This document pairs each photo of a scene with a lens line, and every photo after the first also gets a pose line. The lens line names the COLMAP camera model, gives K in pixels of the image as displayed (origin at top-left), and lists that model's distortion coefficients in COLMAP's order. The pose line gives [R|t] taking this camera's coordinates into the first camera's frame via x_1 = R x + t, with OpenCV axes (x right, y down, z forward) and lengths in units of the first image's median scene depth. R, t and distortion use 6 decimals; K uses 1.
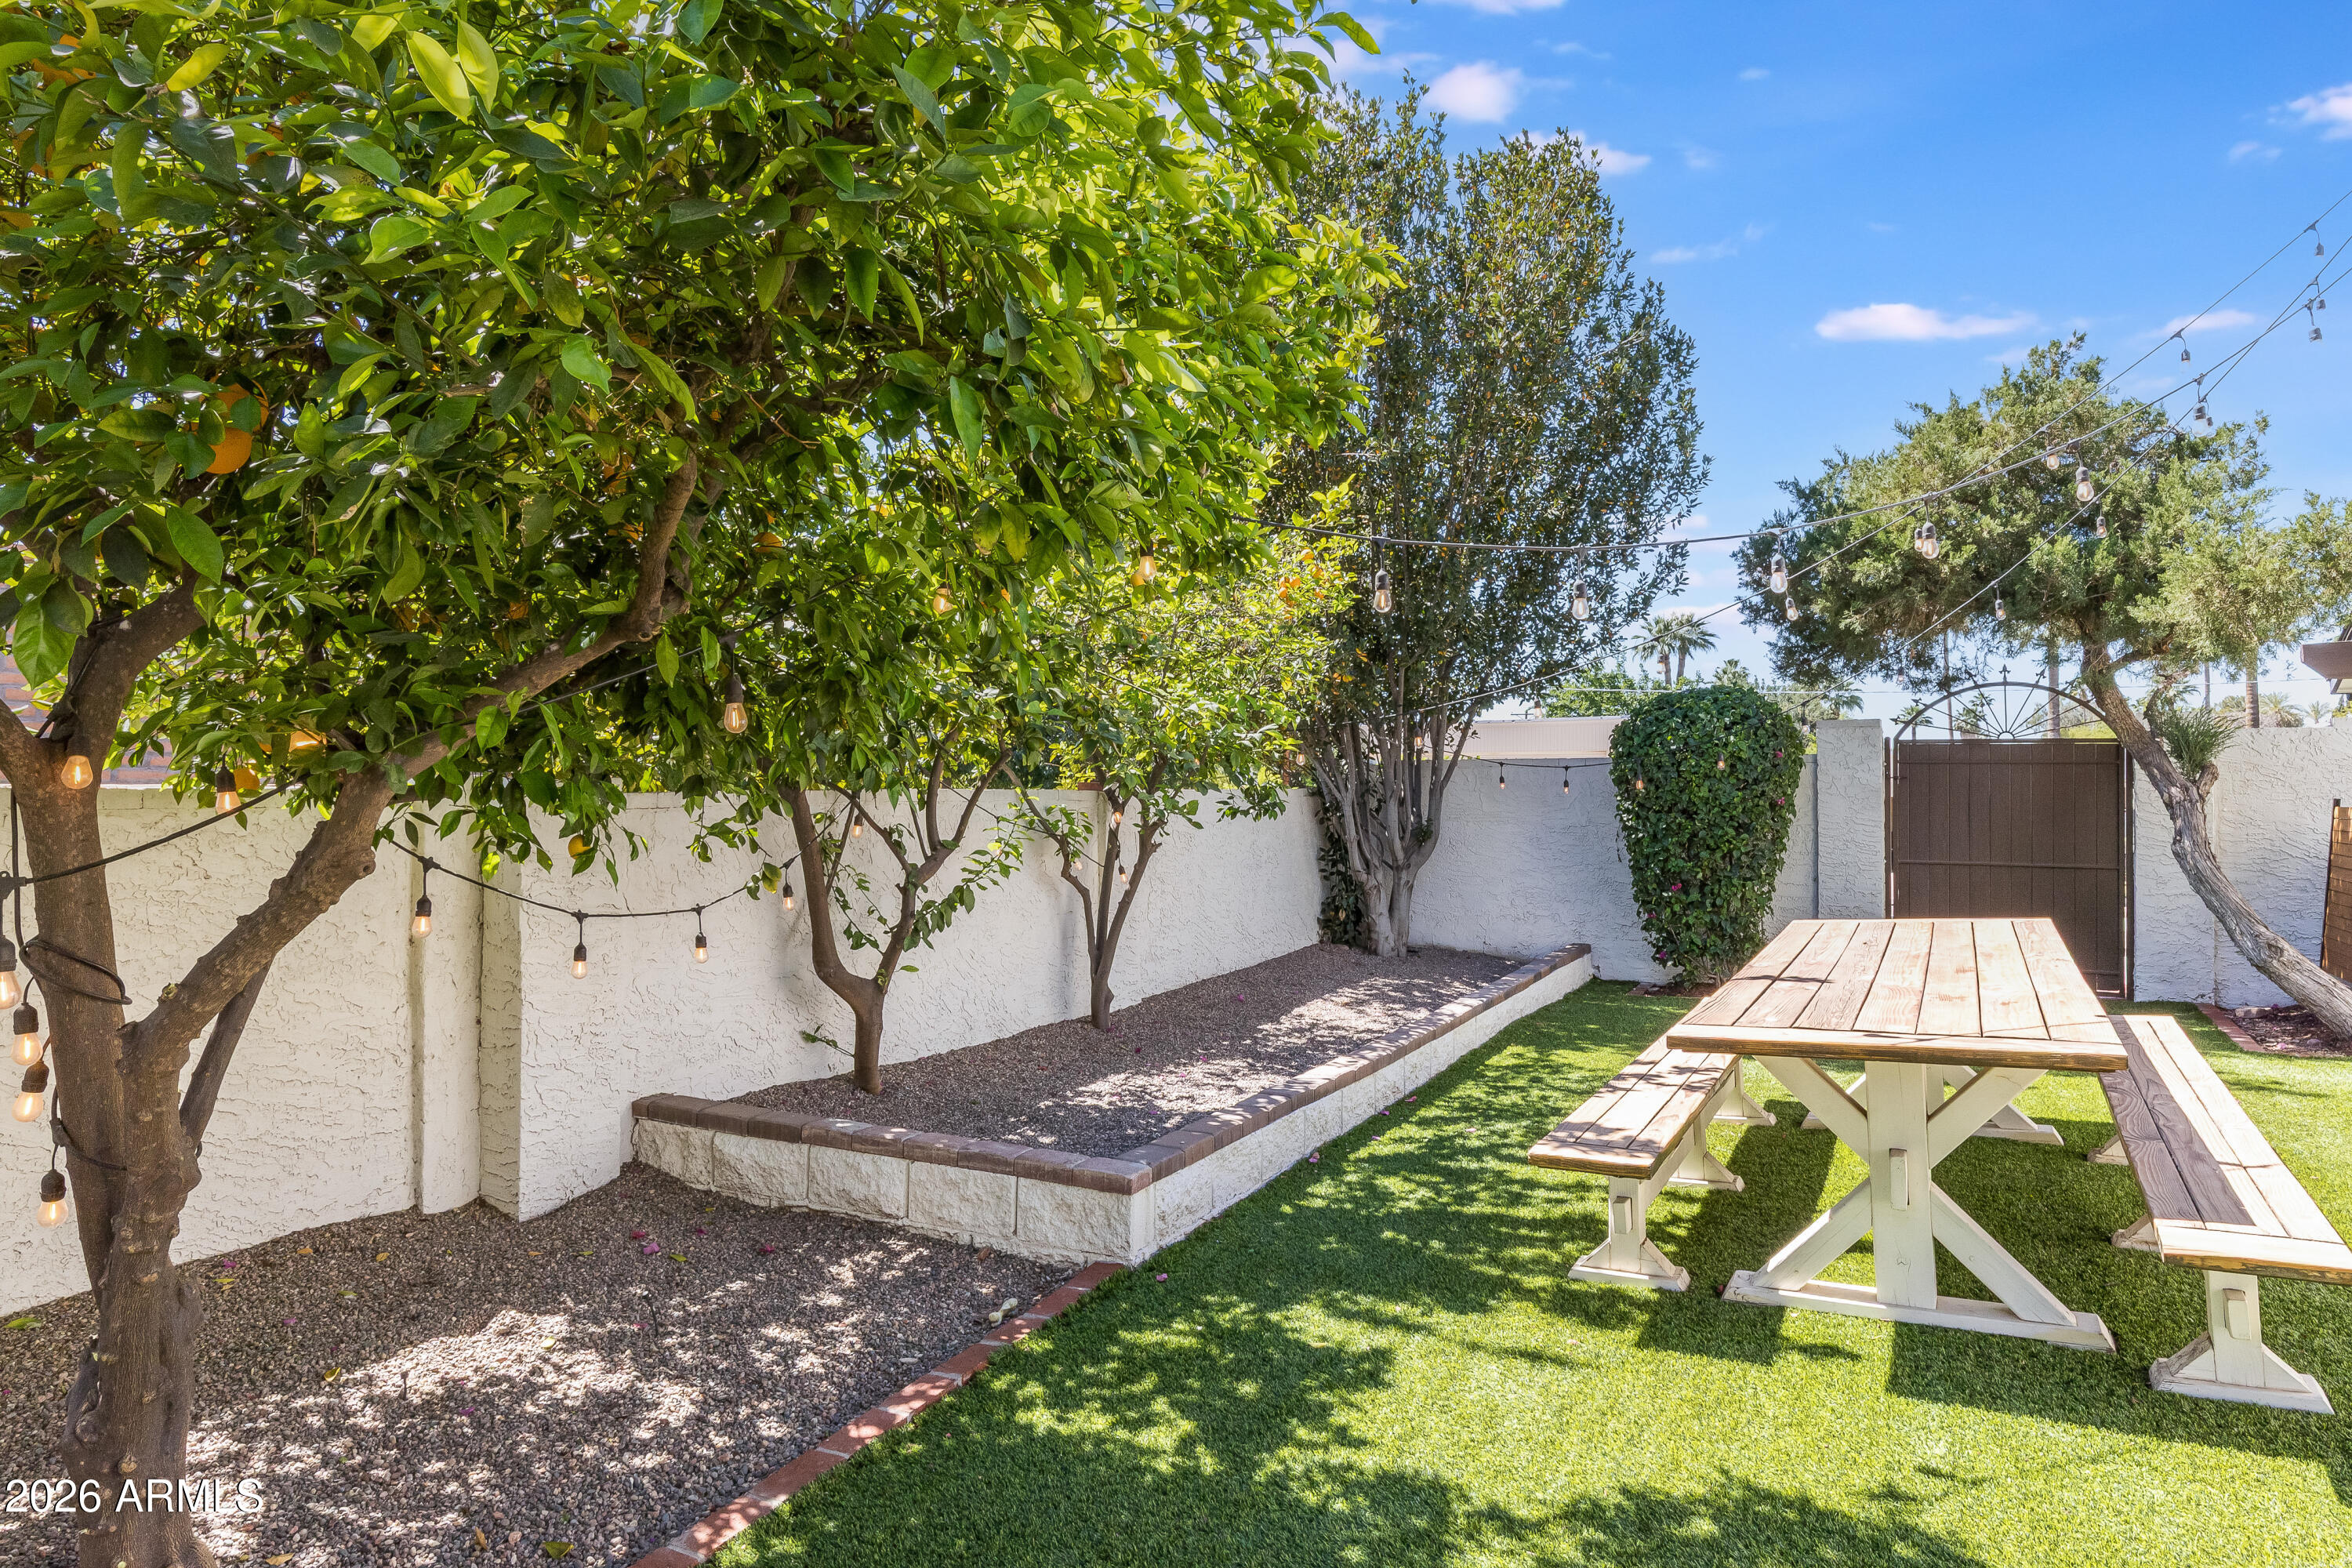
lens RADIAL K [[1423.3, 0, 1176.0], [0, 1423.3, 784.0], [0, 0, 1]] dist [-0.000210, 0.000178]
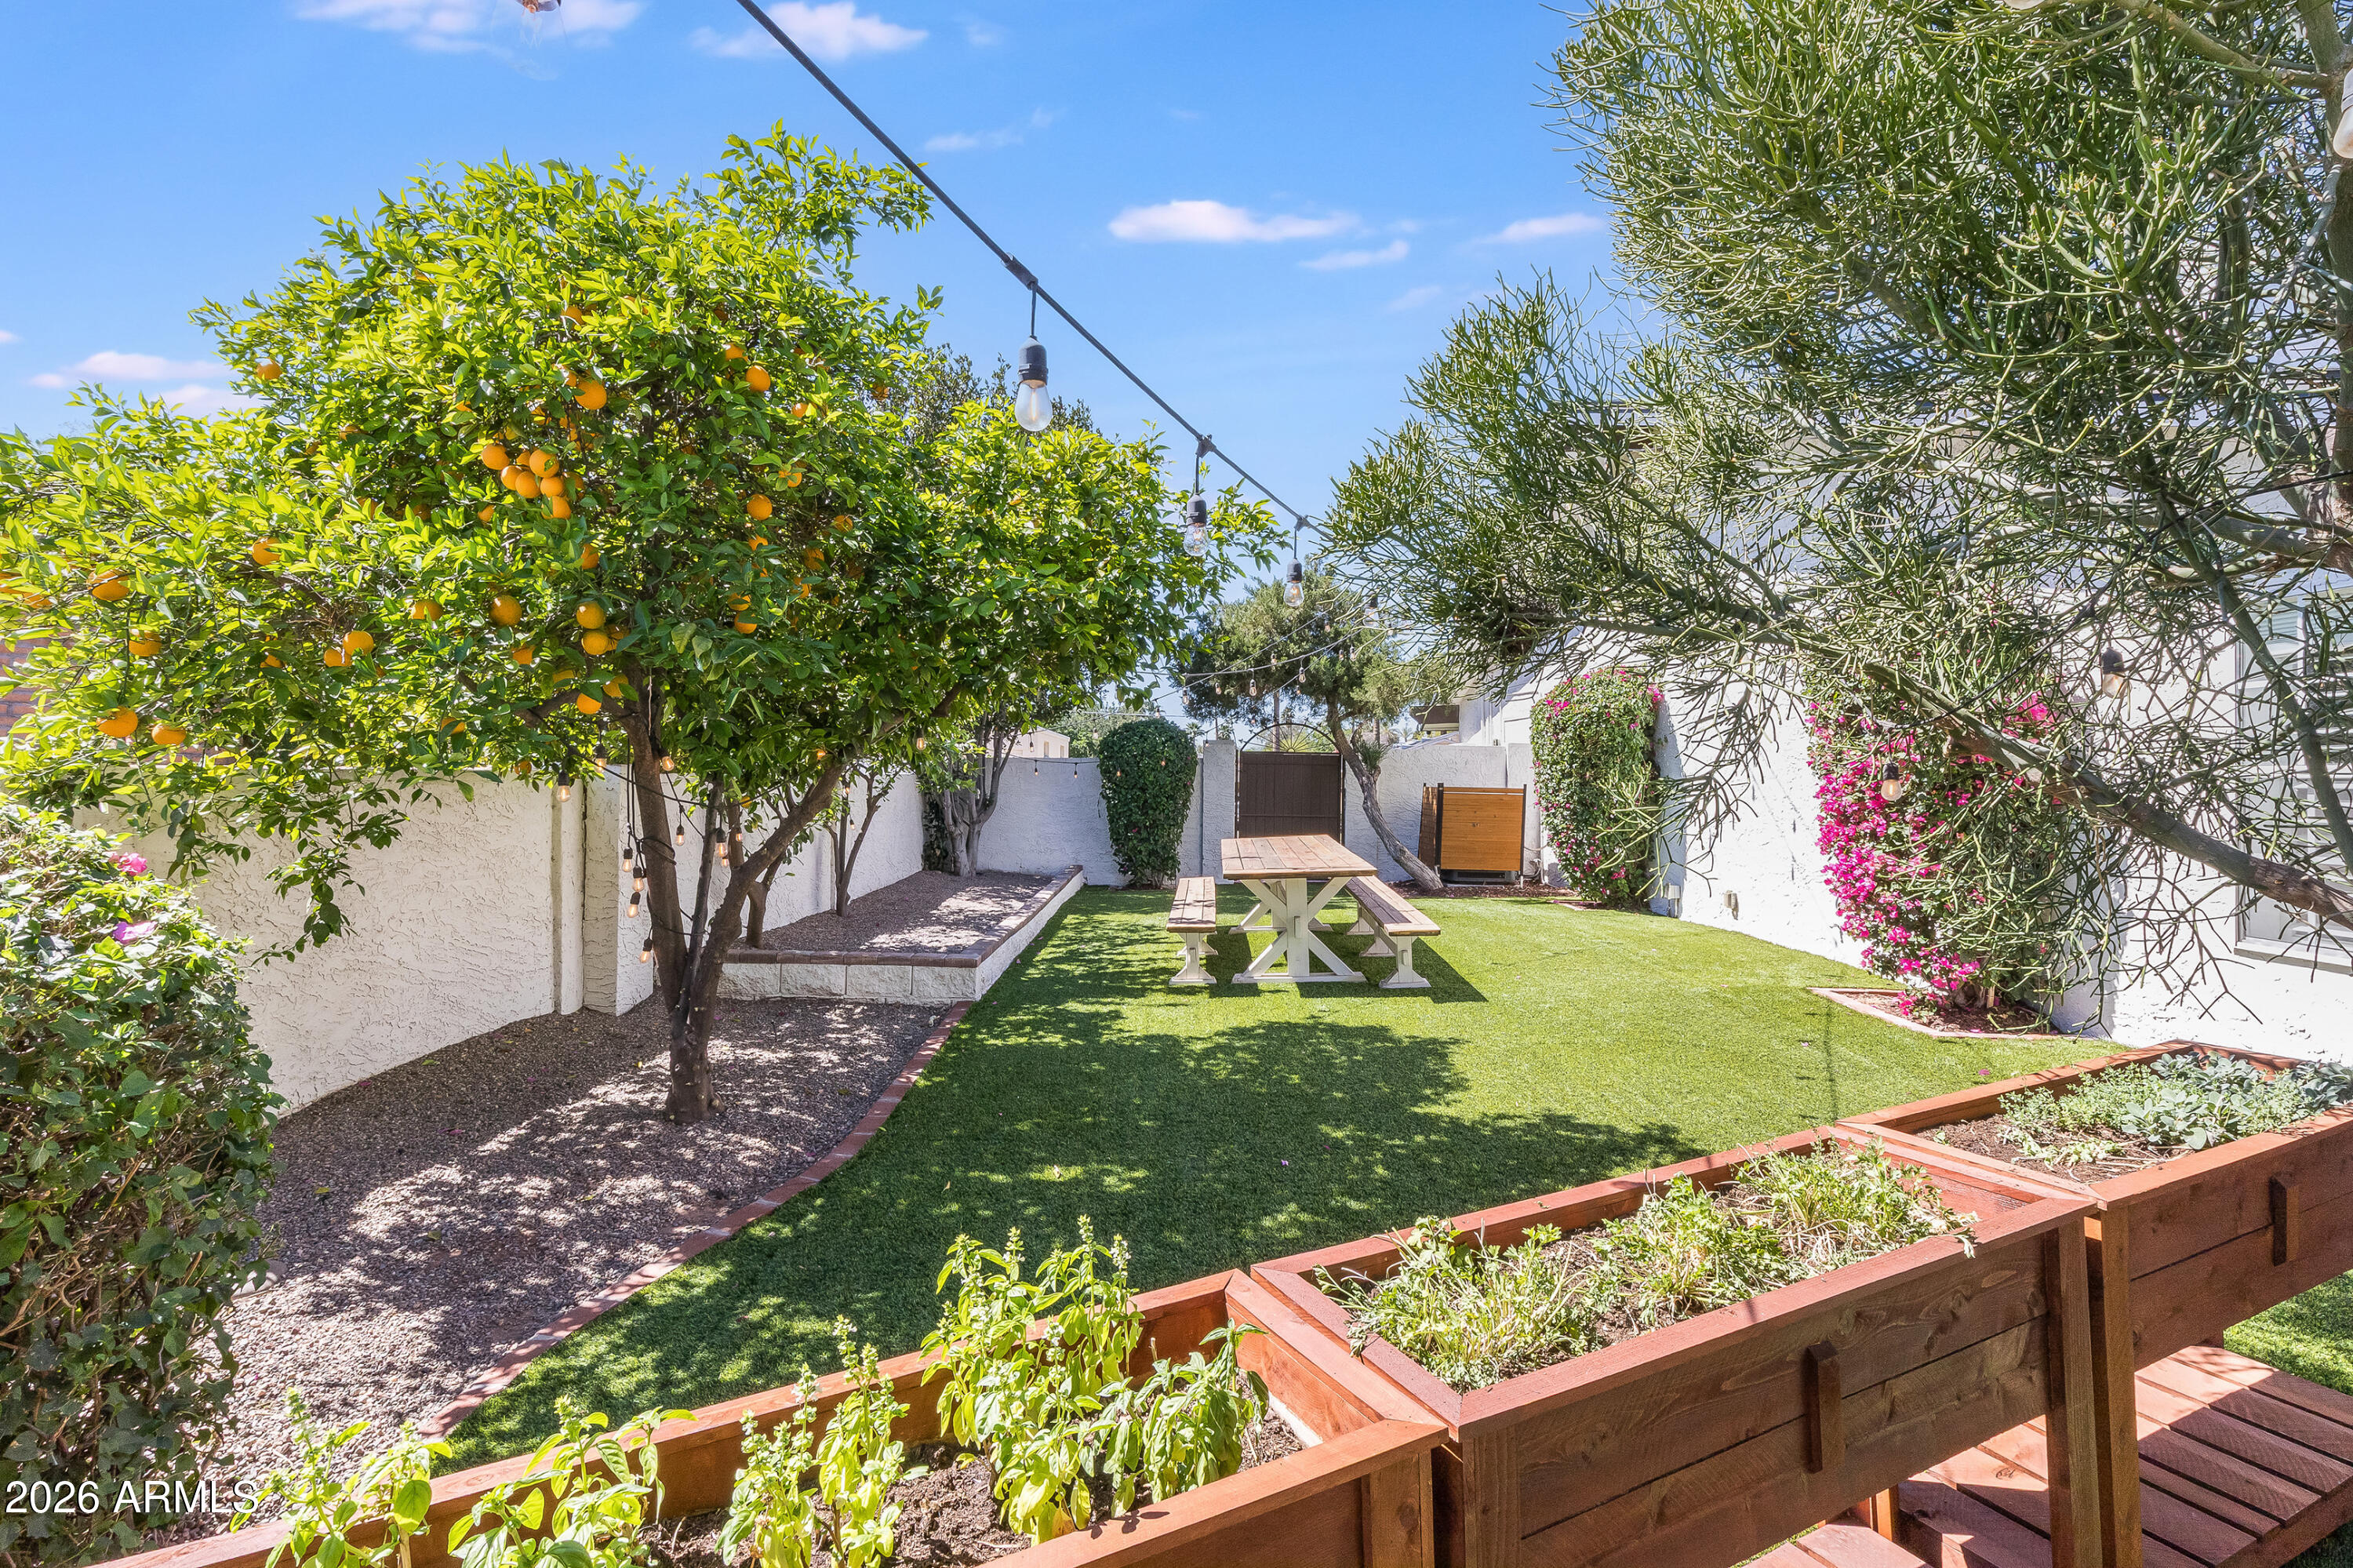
lens RADIAL K [[1058.3, 0, 1176.5], [0, 1058.3, 784.0], [0, 0, 1]] dist [0.003711, -0.000120]
pose [[0.895495, 0.003594, 0.445058, -0.247201], [-0.008548, 0.999922, 0.009124, 0.000913], [-0.444990, -0.011975, 0.895455, -0.281507]]
